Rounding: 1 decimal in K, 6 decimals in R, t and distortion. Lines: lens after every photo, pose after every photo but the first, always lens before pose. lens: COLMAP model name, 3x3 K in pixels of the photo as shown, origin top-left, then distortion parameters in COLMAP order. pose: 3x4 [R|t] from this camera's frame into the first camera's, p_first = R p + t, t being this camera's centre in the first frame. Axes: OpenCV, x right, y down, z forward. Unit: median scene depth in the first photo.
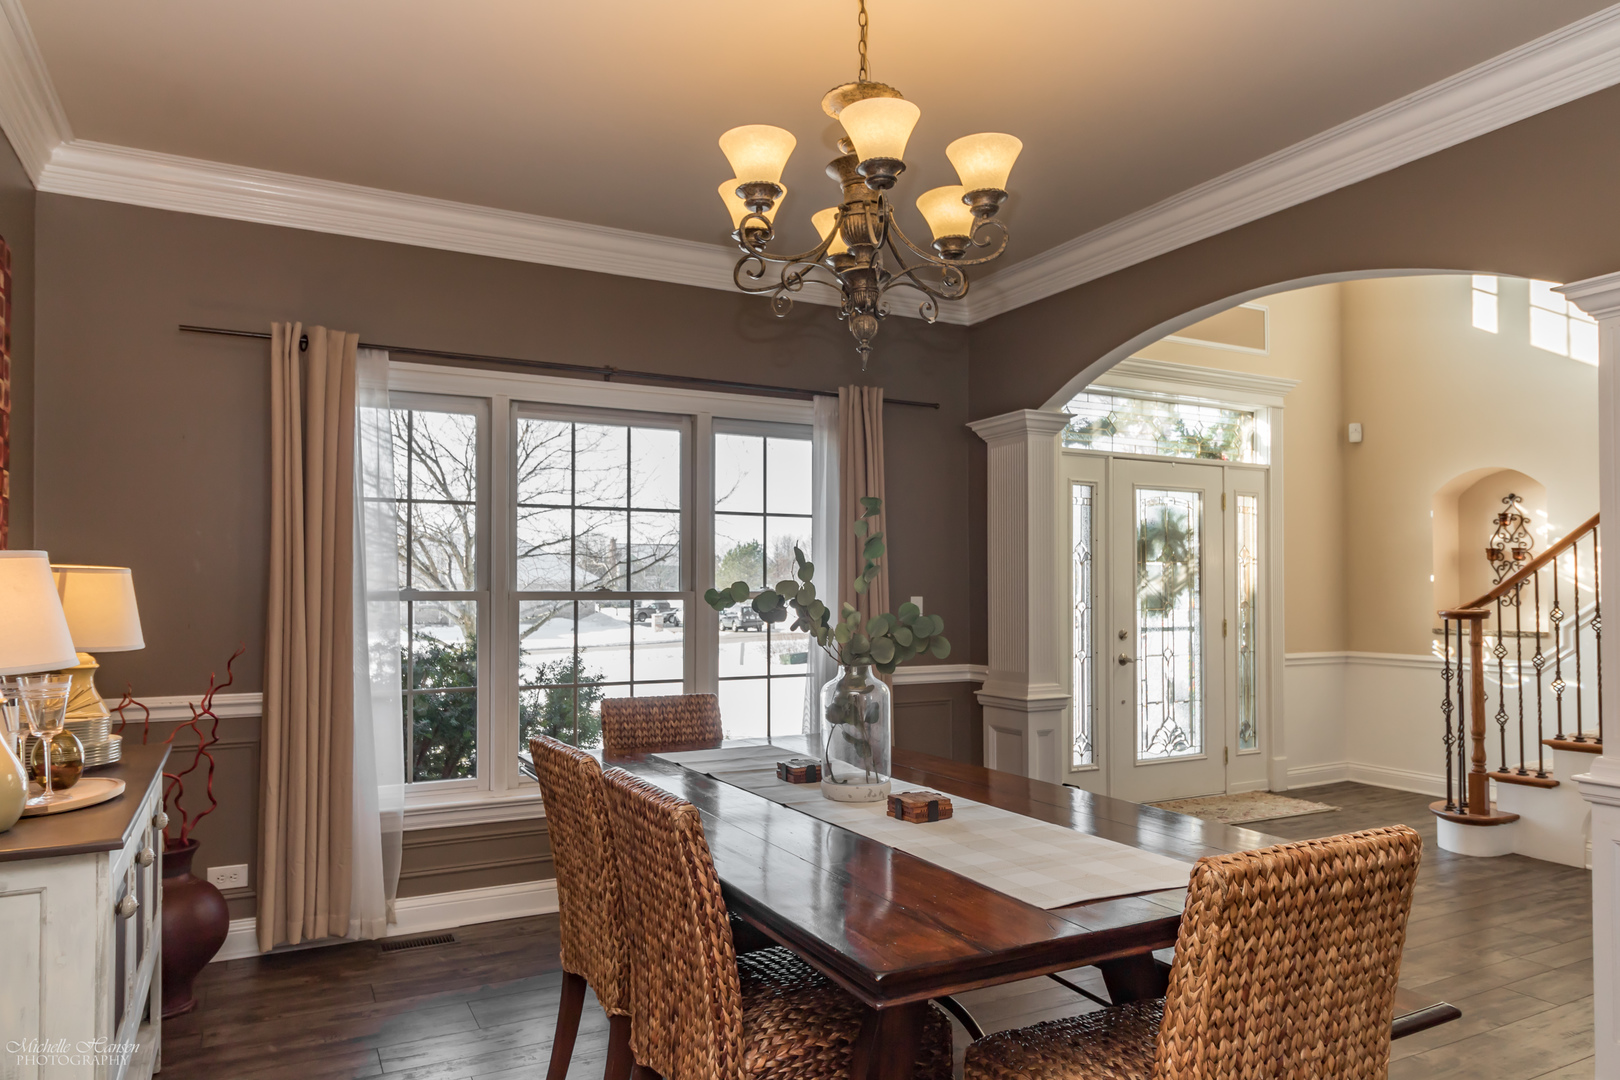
lens RADIAL K [[990.8, 0, 833.8], [0, 990.8, 588.4], [0, 0, 1]] dist [-0.007231, 0.000343]
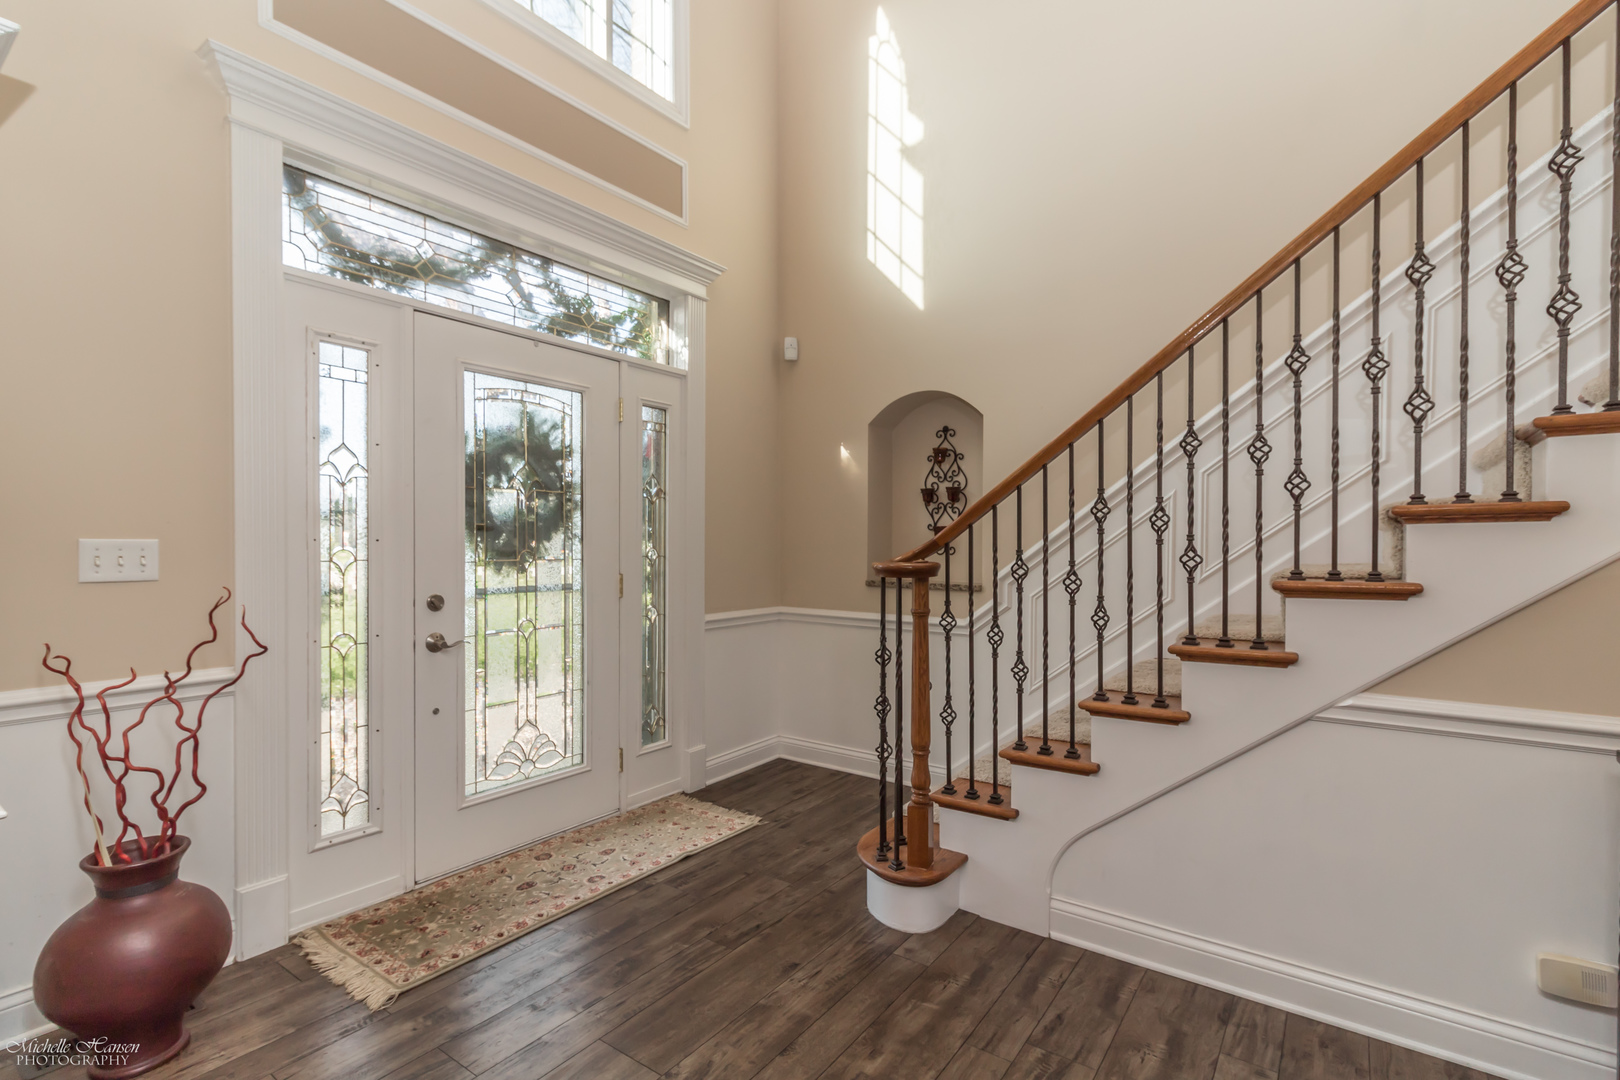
lens RADIAL K [[734.5, 0, 806.5], [0, 734.5, 586.8], [0, 0, 1]] dist [-0.013190, -0.000067]
pose [[0.895732, -0.022839, 0.444008, 0.297532], [-0.007871, 0.997709, 0.067199, 0.003794], [-0.444525, -0.063687, 0.893499, 0.488213]]
